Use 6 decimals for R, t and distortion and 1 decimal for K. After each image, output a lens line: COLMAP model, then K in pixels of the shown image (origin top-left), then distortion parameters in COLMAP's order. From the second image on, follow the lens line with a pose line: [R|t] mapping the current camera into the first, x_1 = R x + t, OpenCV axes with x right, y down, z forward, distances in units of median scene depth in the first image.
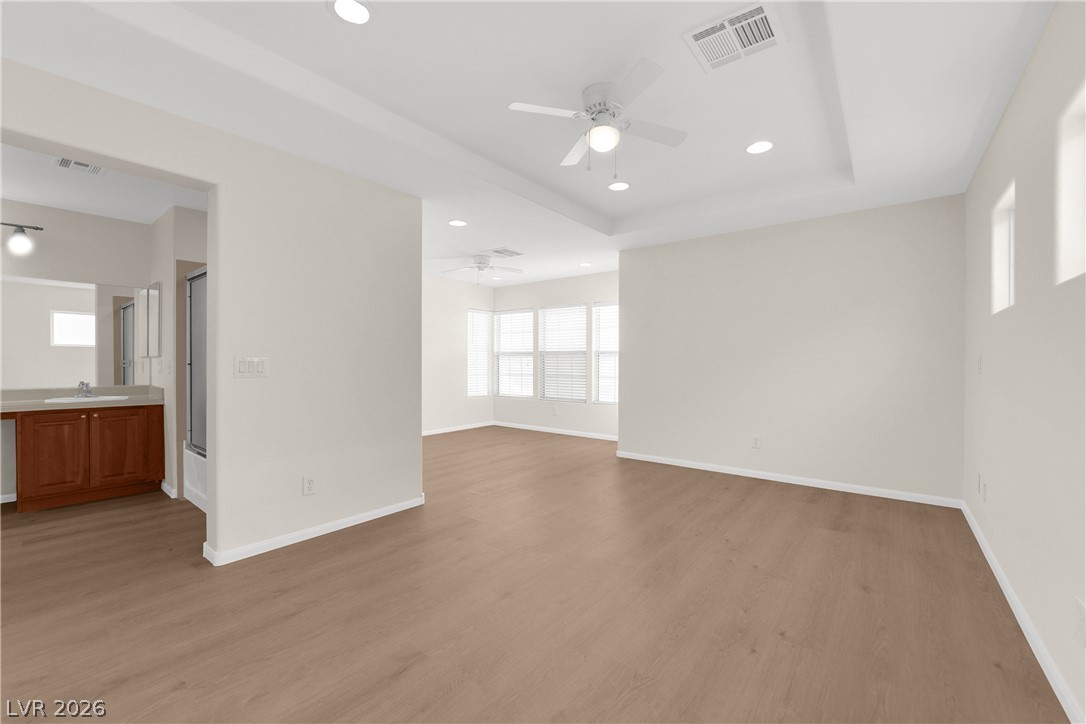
lens RADIAL K [[437.3, 0, 538.2], [0, 437.3, 362.2], [0, 0, 1]] dist [-0.002475, -0.007734]
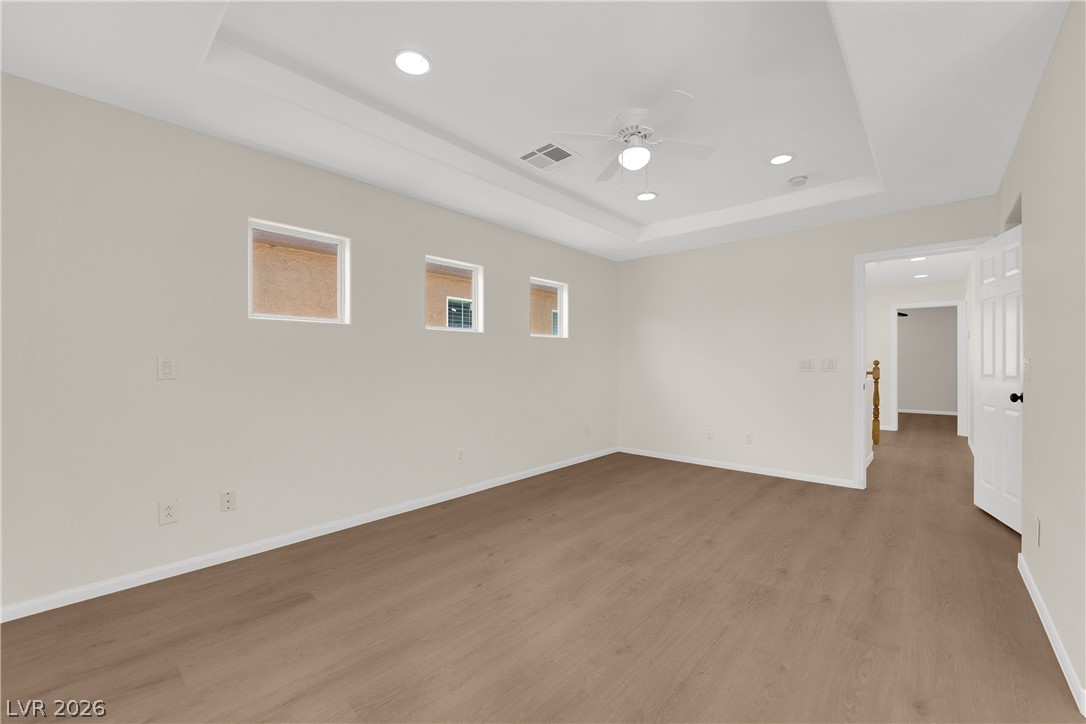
lens RADIAL K [[437.3, 0, 538.2], [0, 437.3, 362.2], [0, 0, 1]] dist [-0.002475, -0.007734]
pose [[-0.998328, -0.000071, 0.057806, 0.312330], [-0.000007, 0.999999, 0.001106, -0.005694], [-0.057806, 0.001104, -0.998327, 2.031617]]
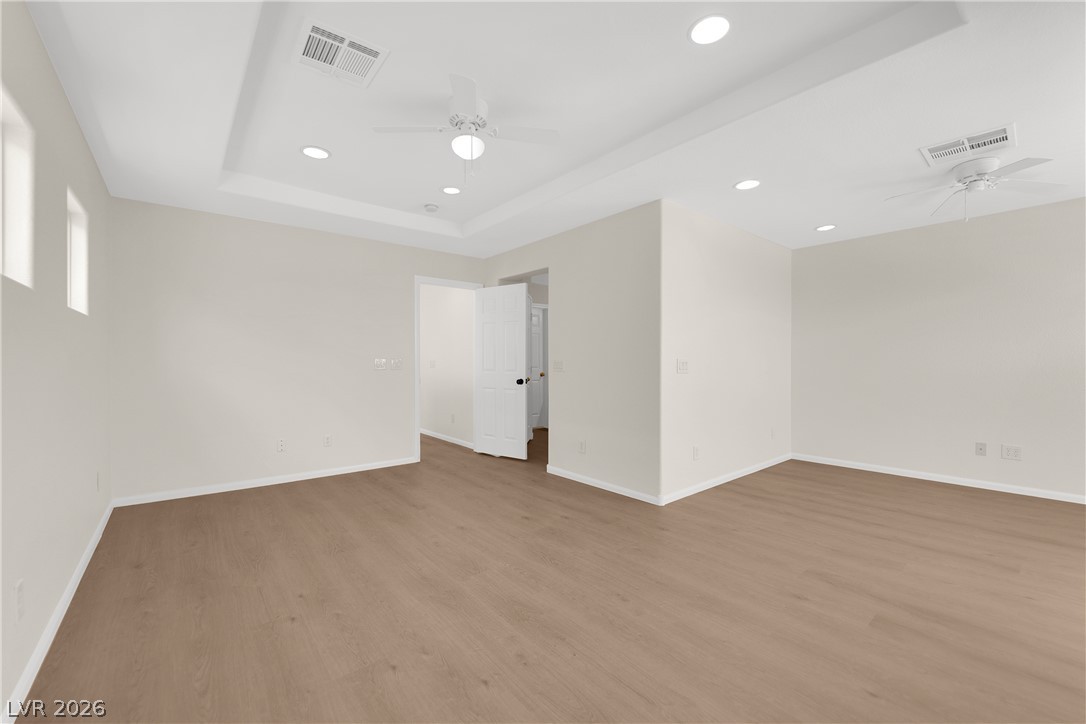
lens RADIAL K [[437.3, 0, 538.2], [0, 437.3, 362.2], [0, 0, 1]] dist [-0.002475, -0.007734]
pose [[-0.209305, 0.000305, -0.977850, 1.090800], [-0.001907, 0.999998, 0.000720, -0.003469], [0.977849, 0.002016, -0.209304, 1.335888]]
